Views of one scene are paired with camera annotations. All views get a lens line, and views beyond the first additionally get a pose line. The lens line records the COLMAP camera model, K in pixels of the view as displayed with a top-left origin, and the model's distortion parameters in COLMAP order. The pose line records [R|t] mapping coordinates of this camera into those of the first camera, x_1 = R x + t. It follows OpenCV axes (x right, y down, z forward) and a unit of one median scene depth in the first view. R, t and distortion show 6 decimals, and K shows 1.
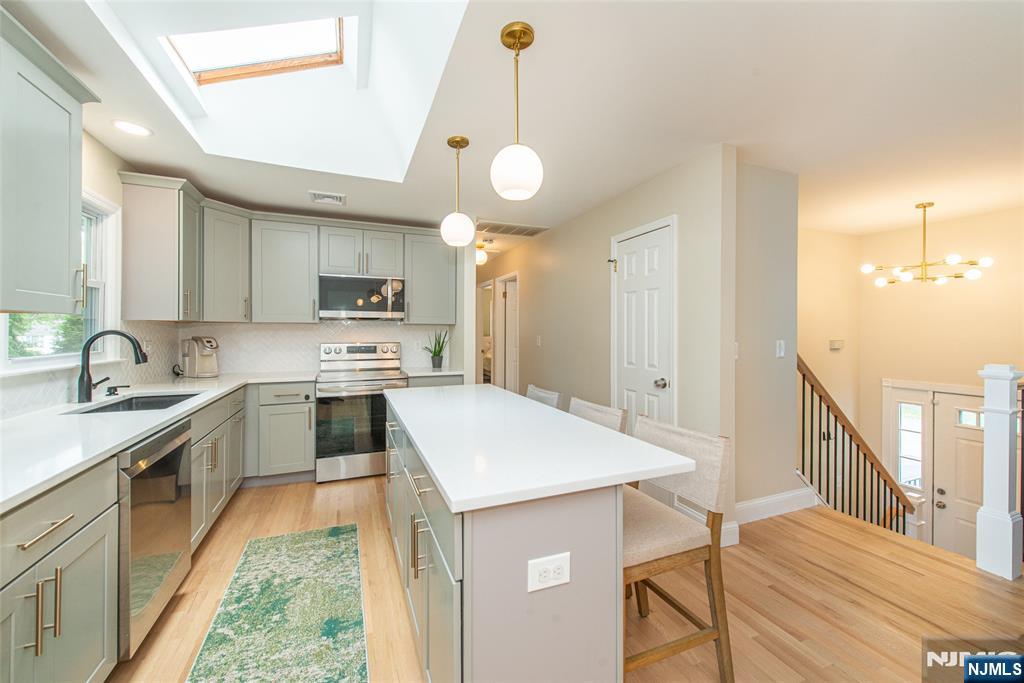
lens RADIAL K [[408.7, 0, 507.1], [0, 408.7, 334.9], [0, 0, 1]] dist [-0.000320, -0.000094]
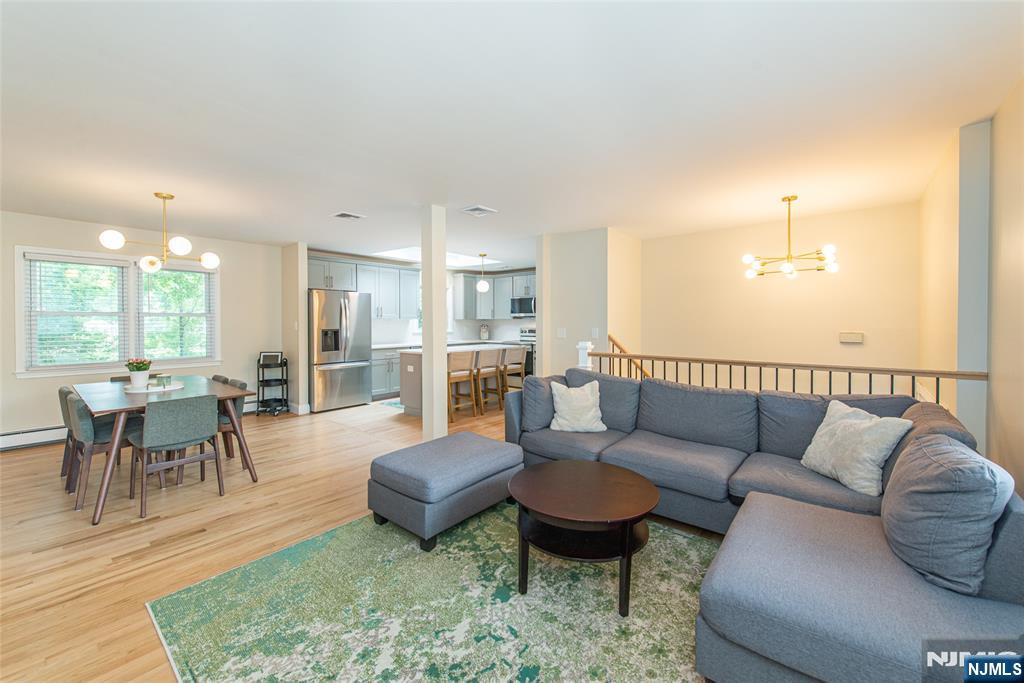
lens RADIAL K [[420.3, 0, 512.2], [0, 420.3, 329.2], [0, 0, 1]] dist [0.000799, -0.000008]
pose [[0.448619, 0.016413, -0.893572, 1.826795], [-0.007219, 0.999865, 0.014741, -0.007019], [0.893694, -0.000162, 0.448677, -0.073480]]
